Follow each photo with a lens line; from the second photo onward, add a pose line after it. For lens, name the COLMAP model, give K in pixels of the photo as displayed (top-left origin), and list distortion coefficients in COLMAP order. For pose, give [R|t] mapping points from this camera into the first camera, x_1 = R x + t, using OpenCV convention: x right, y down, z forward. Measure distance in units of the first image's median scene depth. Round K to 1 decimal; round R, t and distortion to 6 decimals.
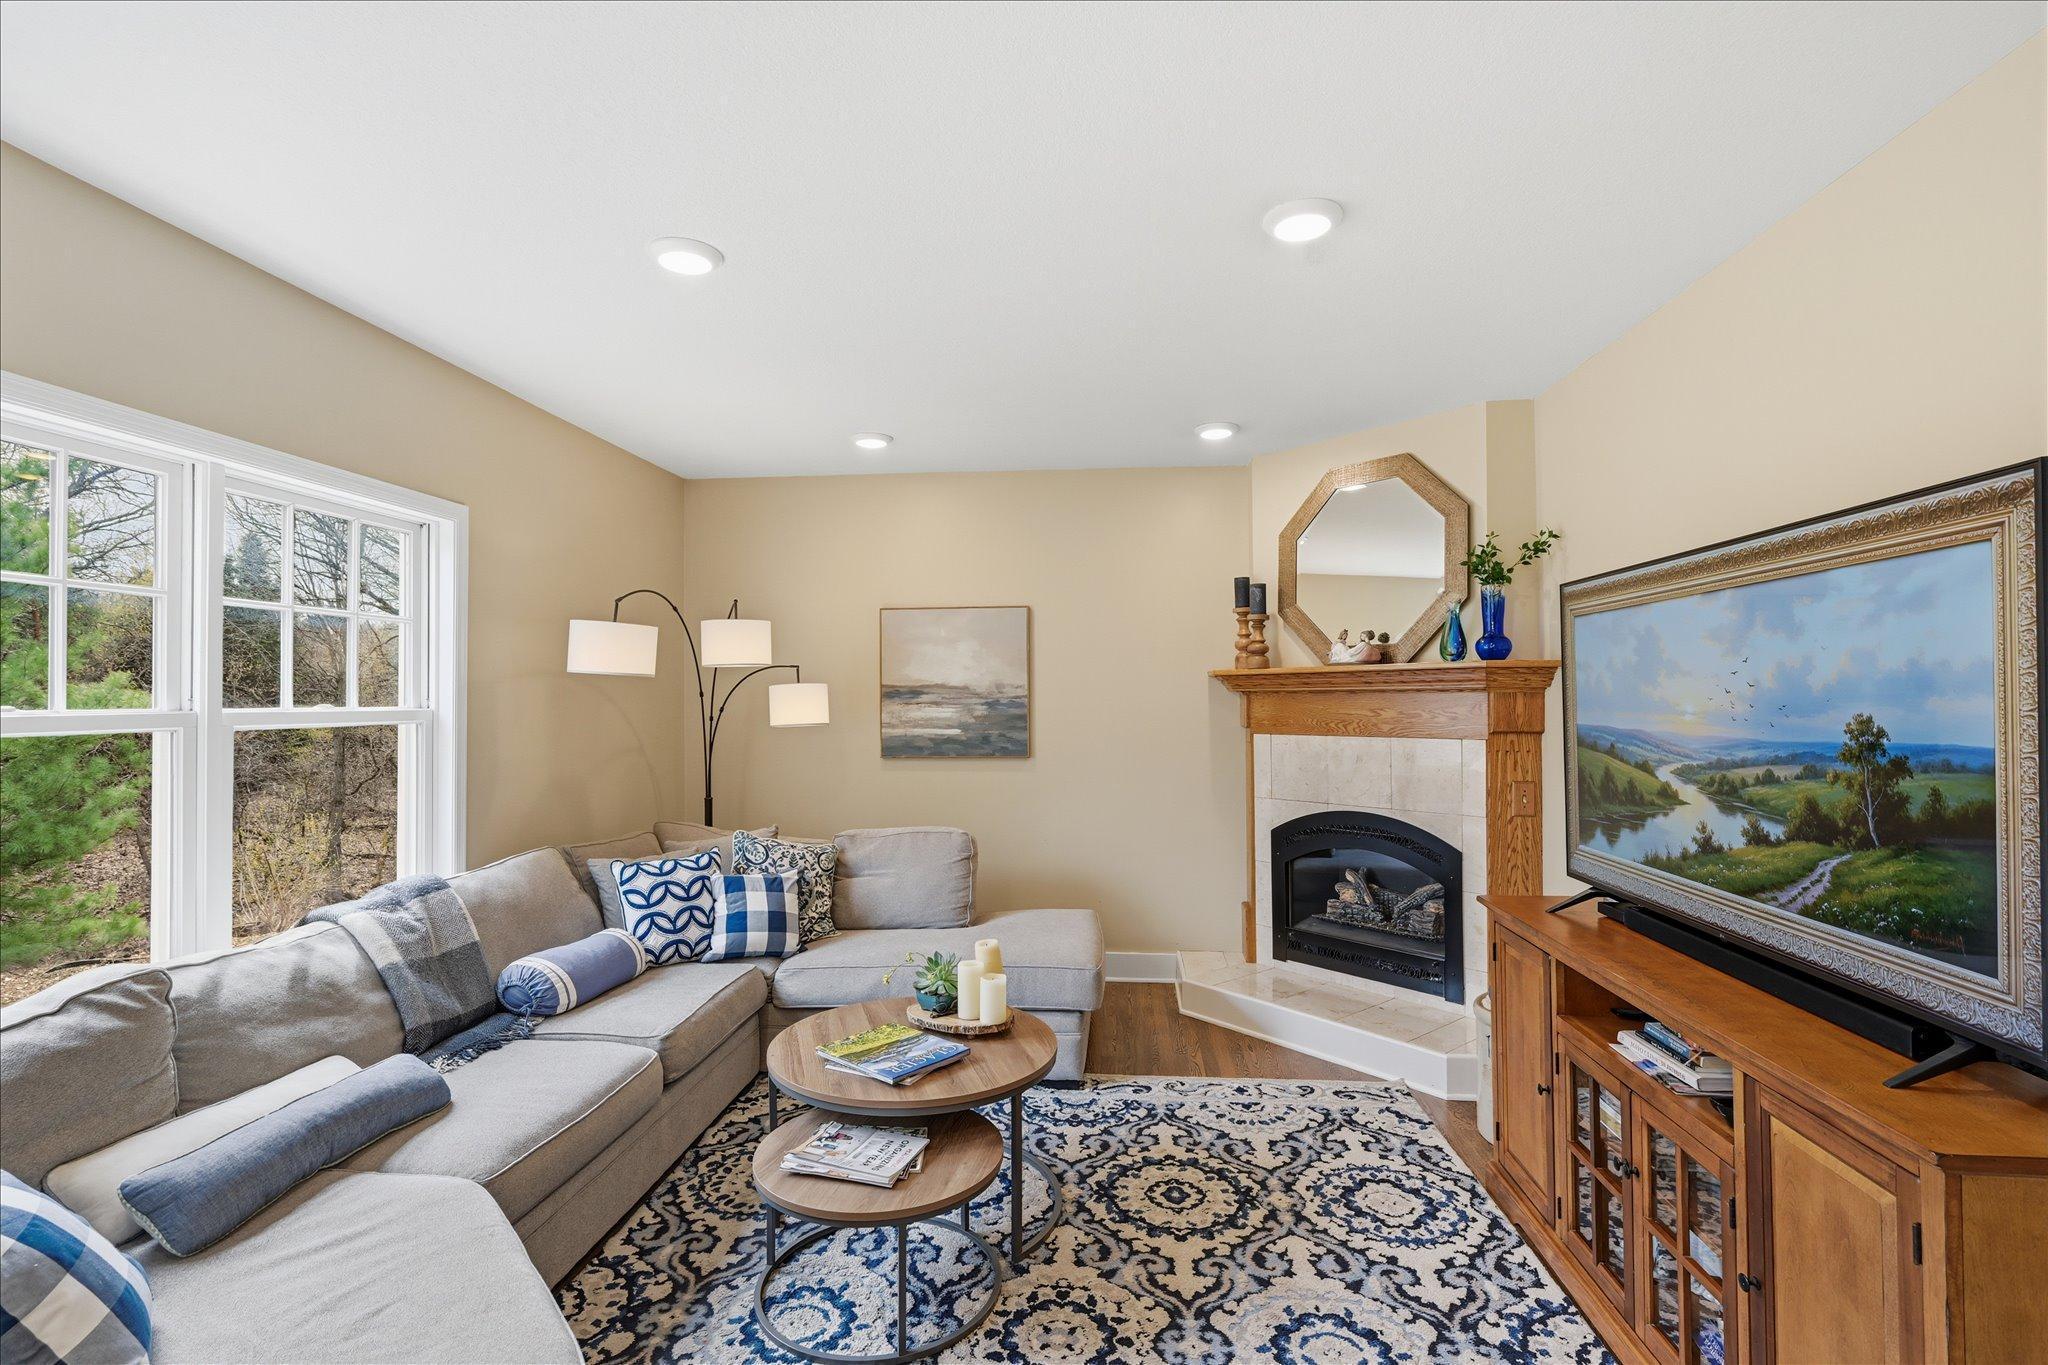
lens RADIAL K [[959.4, 0, 1028.0], [0, 959.4, 689.1], [0, 0, 1]] dist [0.000853, 0.000123]
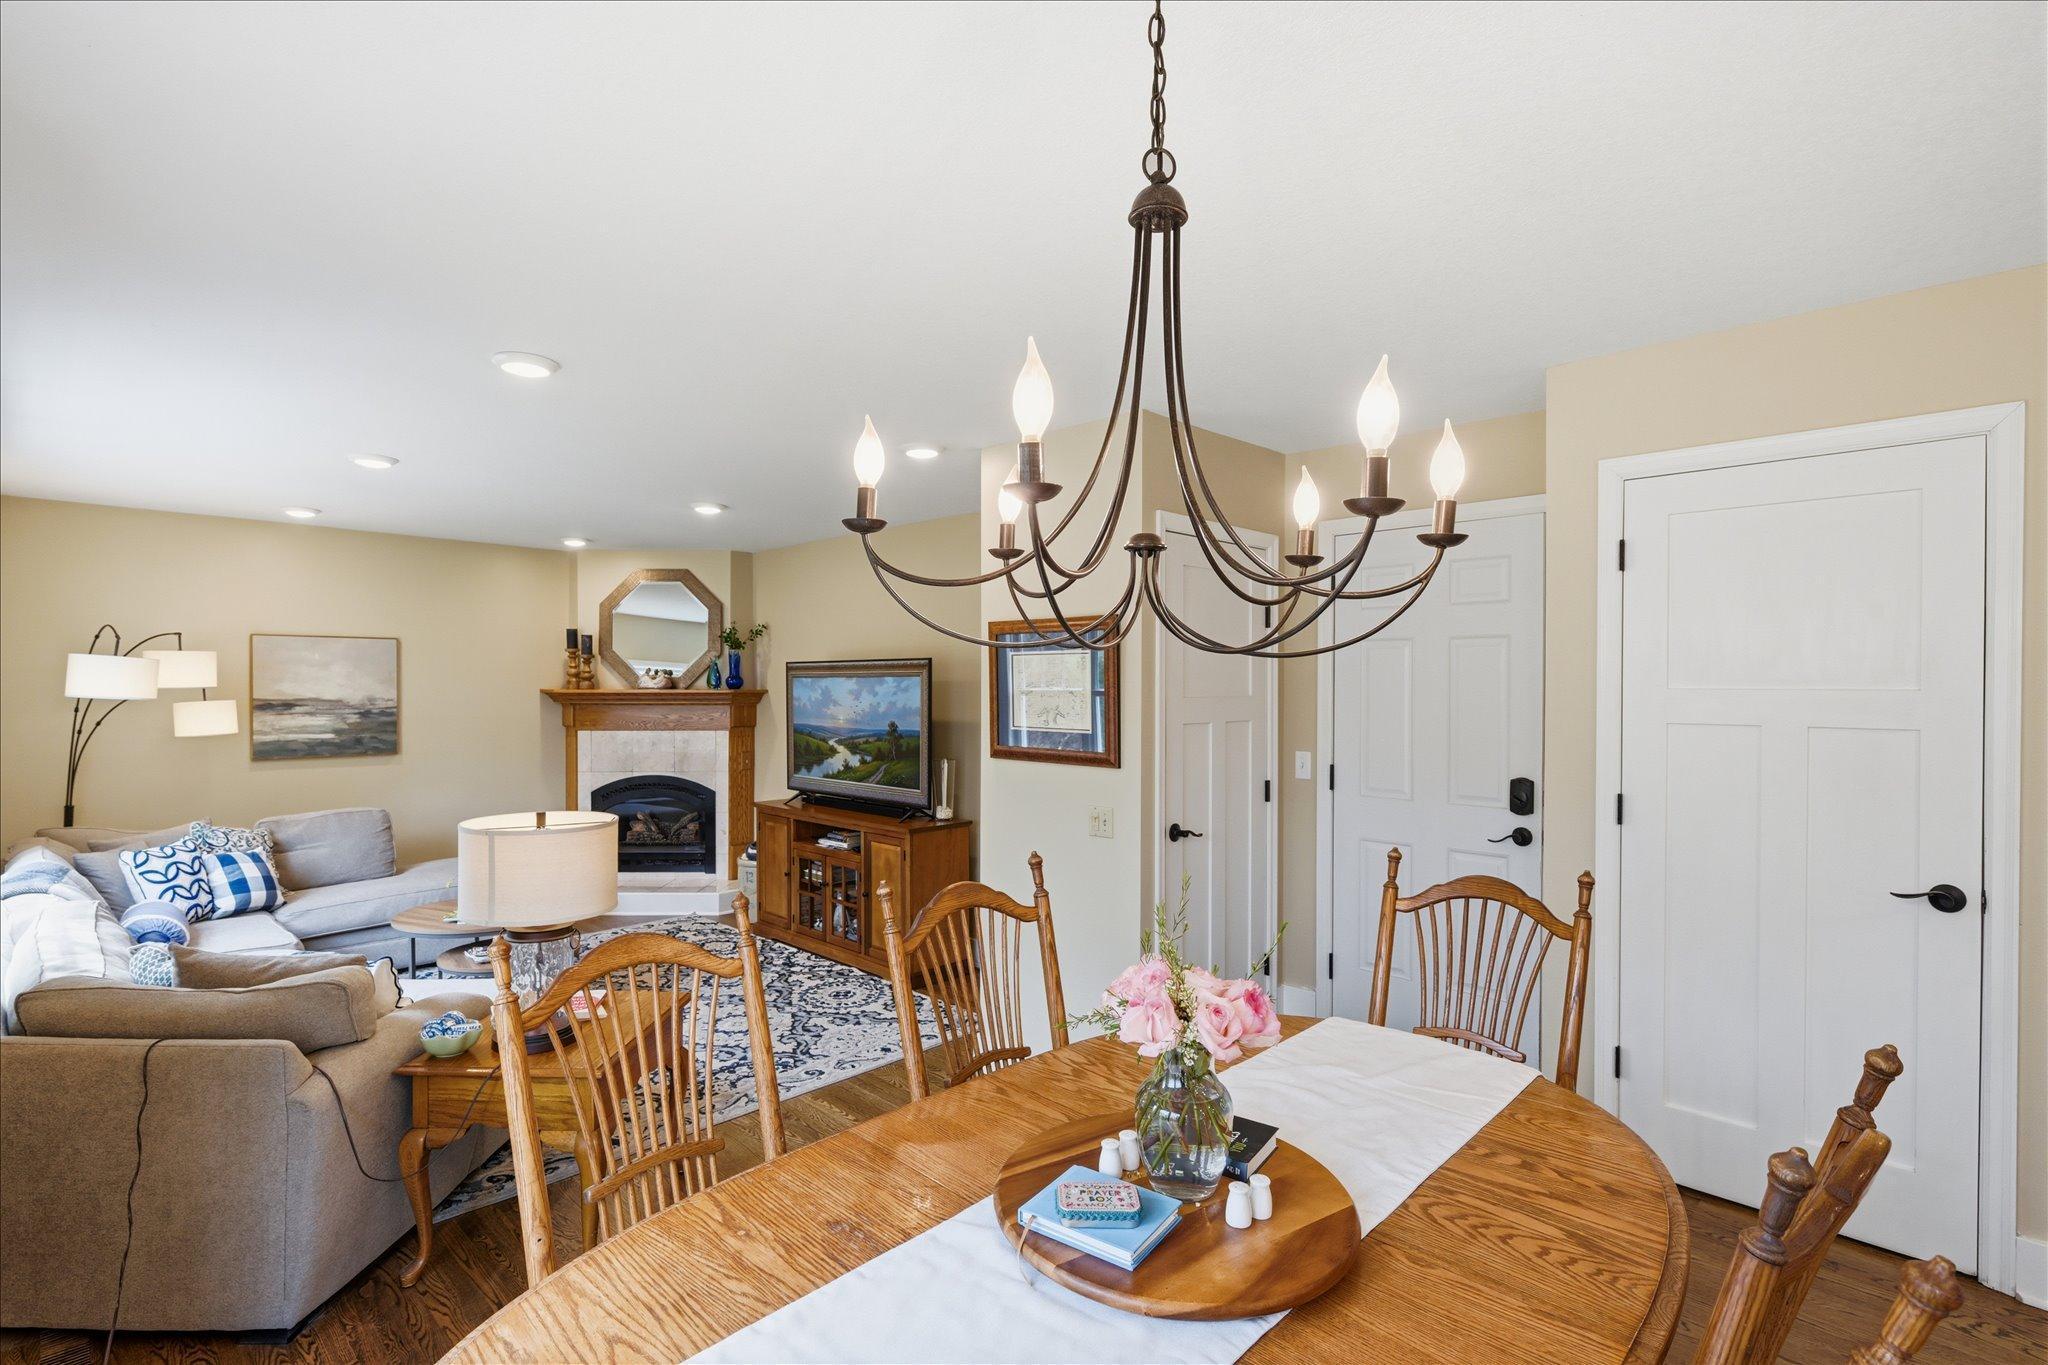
lens RADIAL K [[959.4, 0, 1028.0], [0, 959.4, 689.1], [0, 0, 1]] dist [0.000853, 0.000123]
pose [[0.620438, 0.004170, 0.784245, -0.652443], [-0.014557, 0.999875, 0.006199, -0.050133], [-0.784120, -0.015262, 0.620421, -0.645538]]
